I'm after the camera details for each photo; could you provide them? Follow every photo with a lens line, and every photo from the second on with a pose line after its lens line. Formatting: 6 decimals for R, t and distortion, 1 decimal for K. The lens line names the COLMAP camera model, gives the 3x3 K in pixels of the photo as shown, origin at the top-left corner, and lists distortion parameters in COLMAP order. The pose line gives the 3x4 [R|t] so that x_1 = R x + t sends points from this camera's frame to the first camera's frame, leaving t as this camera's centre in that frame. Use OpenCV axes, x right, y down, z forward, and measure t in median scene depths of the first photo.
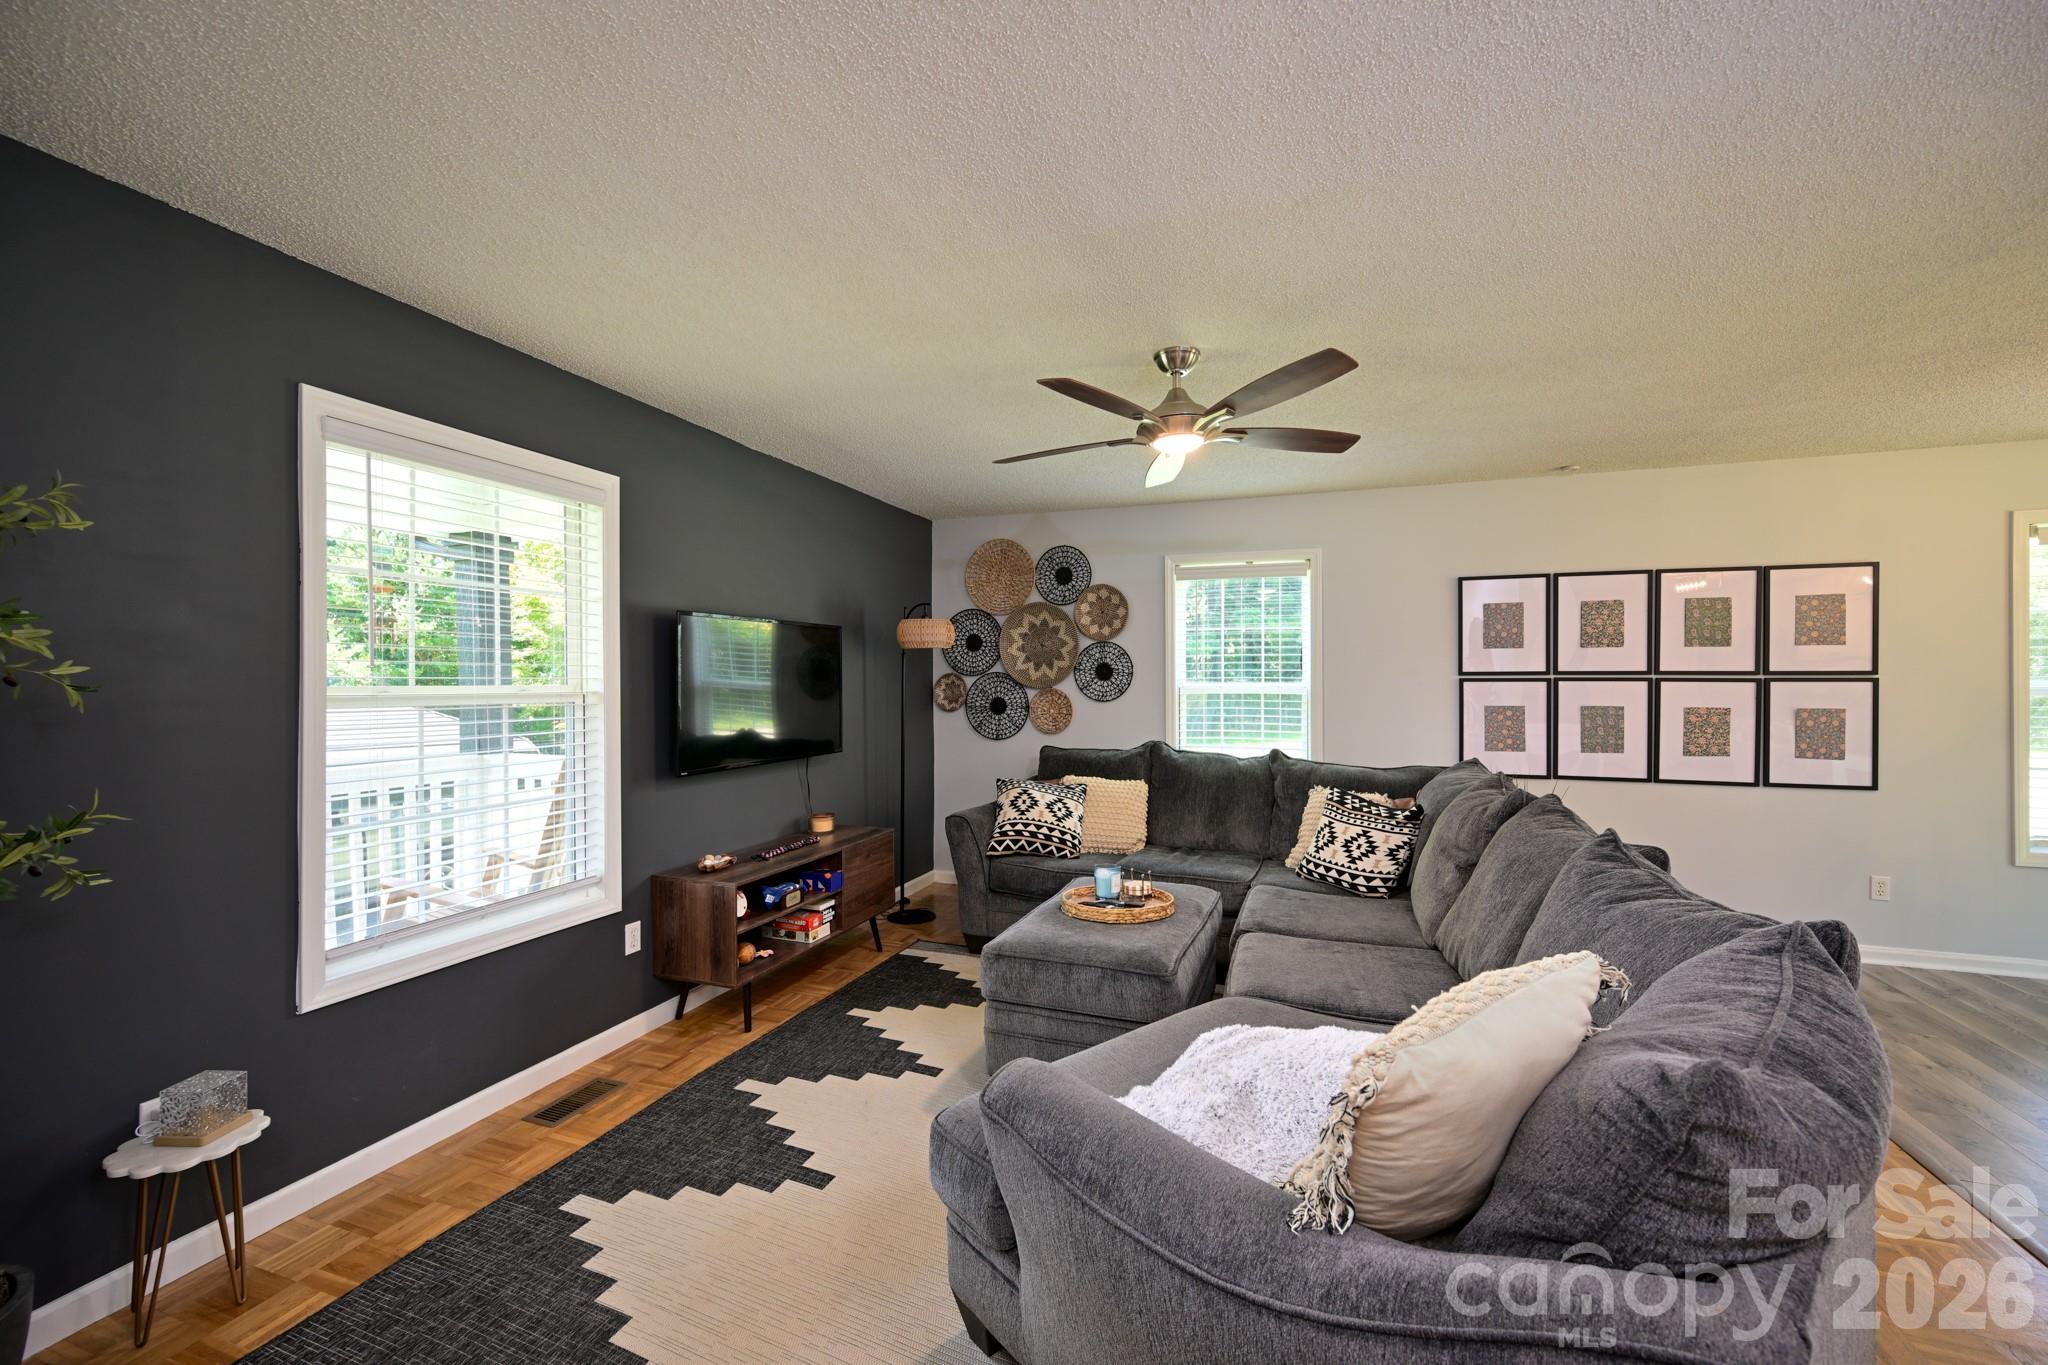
lens RADIAL K [[819.8, 0, 1025.1], [0, 819.8, 685.9], [0, 0, 1]] dist [0.000458, 0.000009]
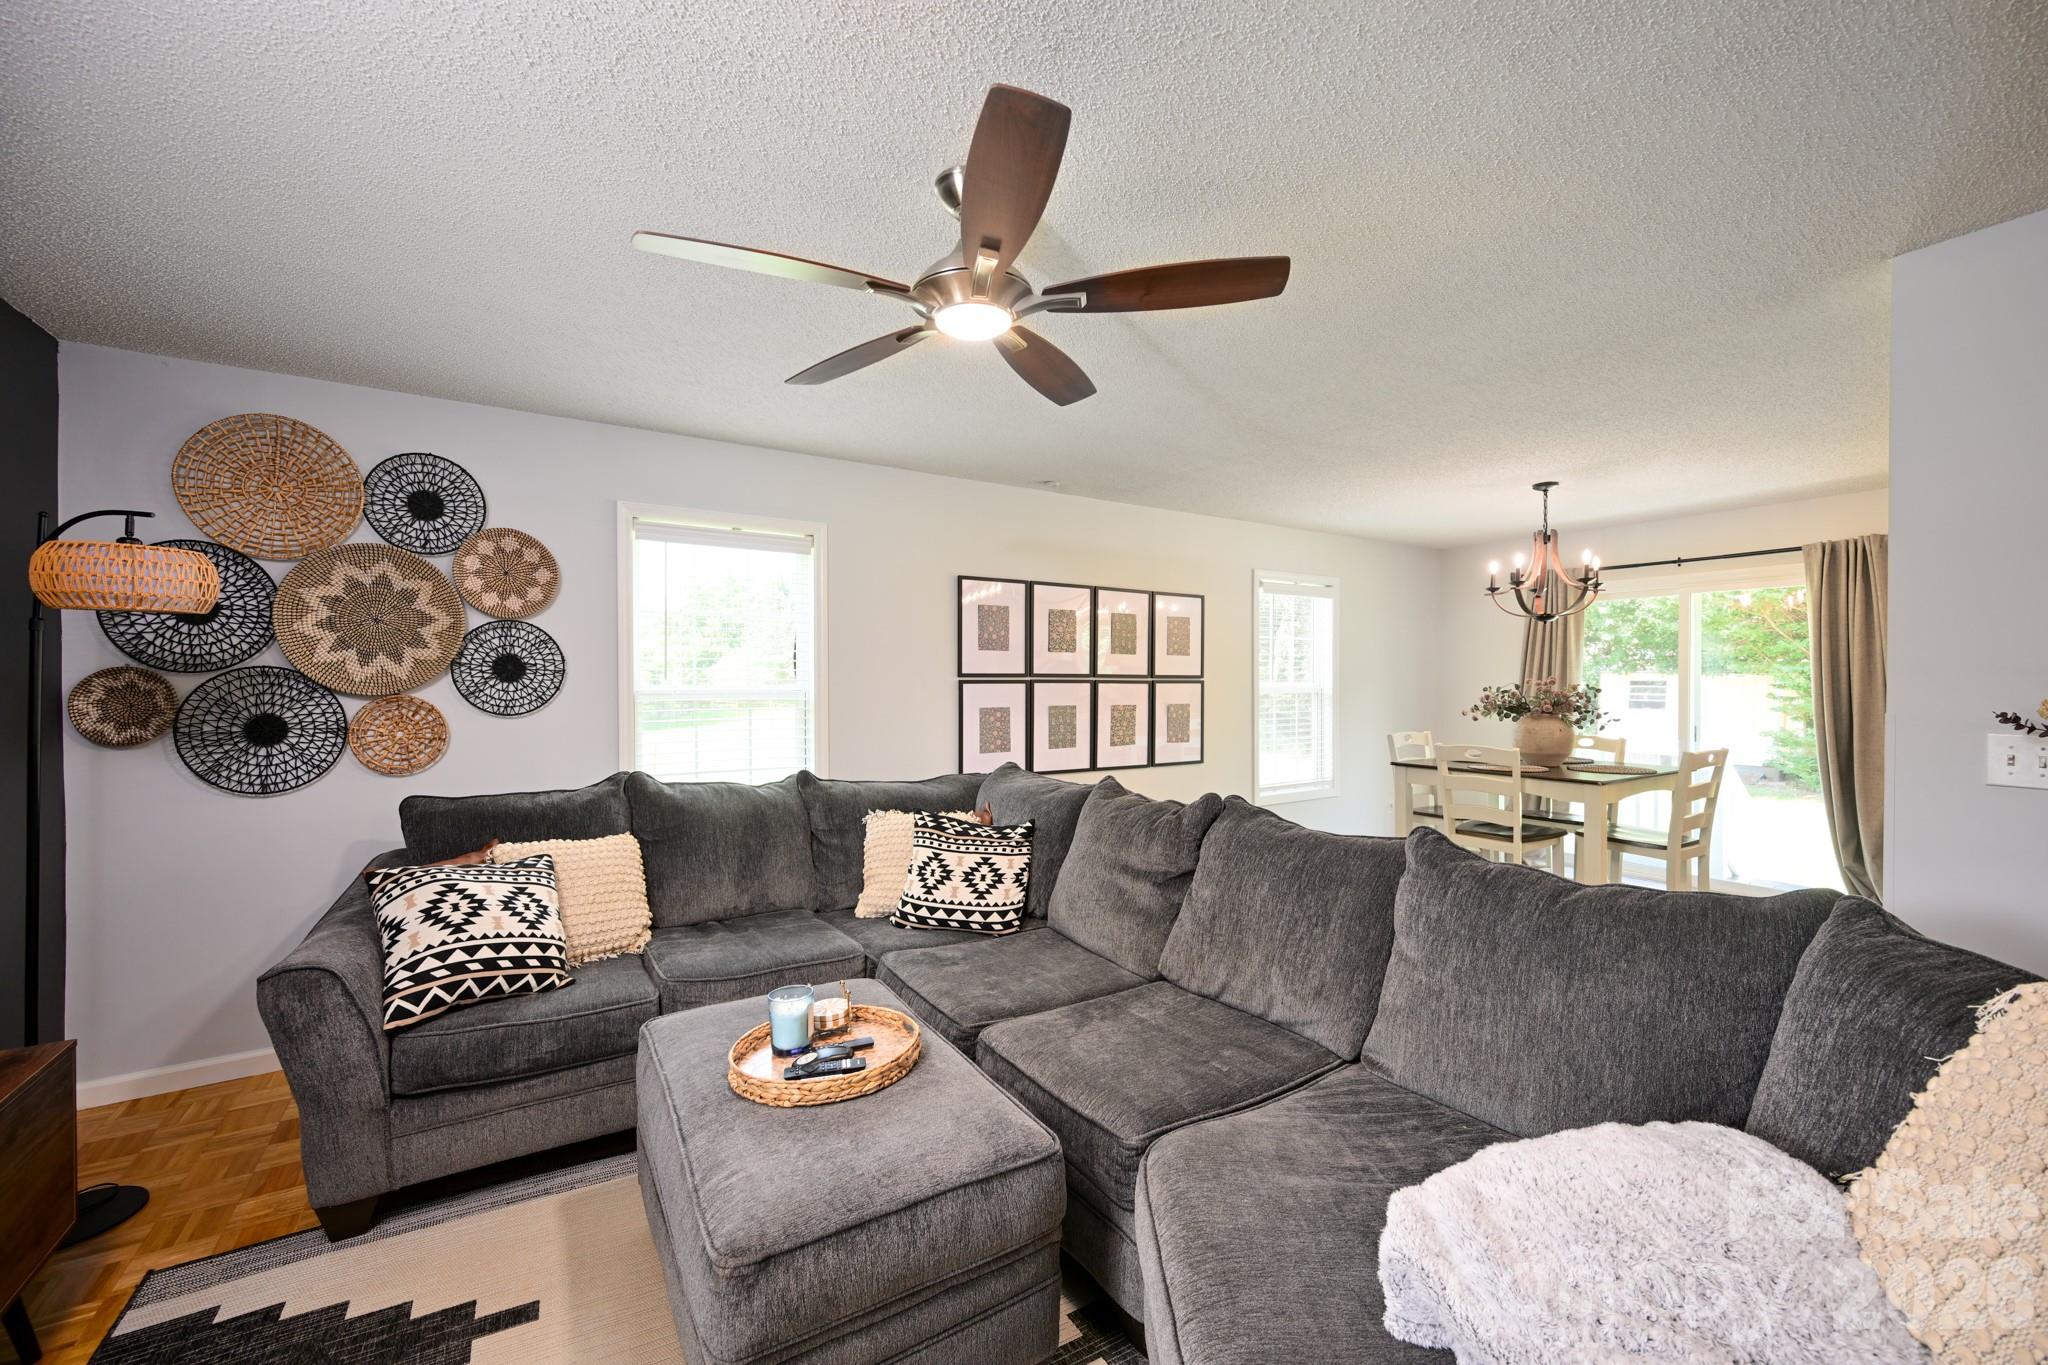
lens RADIAL K [[819.8, 0, 1028.7], [0, 819.8, 684.1], [0, 0, 1]] dist [0.000458, 0.000009]
pose [[0.603969, -0.002041, 0.797005, -0.196442], [0.003637, 0.999993, -0.000196, -0.004172], [-0.796999, 0.003017, 0.603972, 0.358824]]
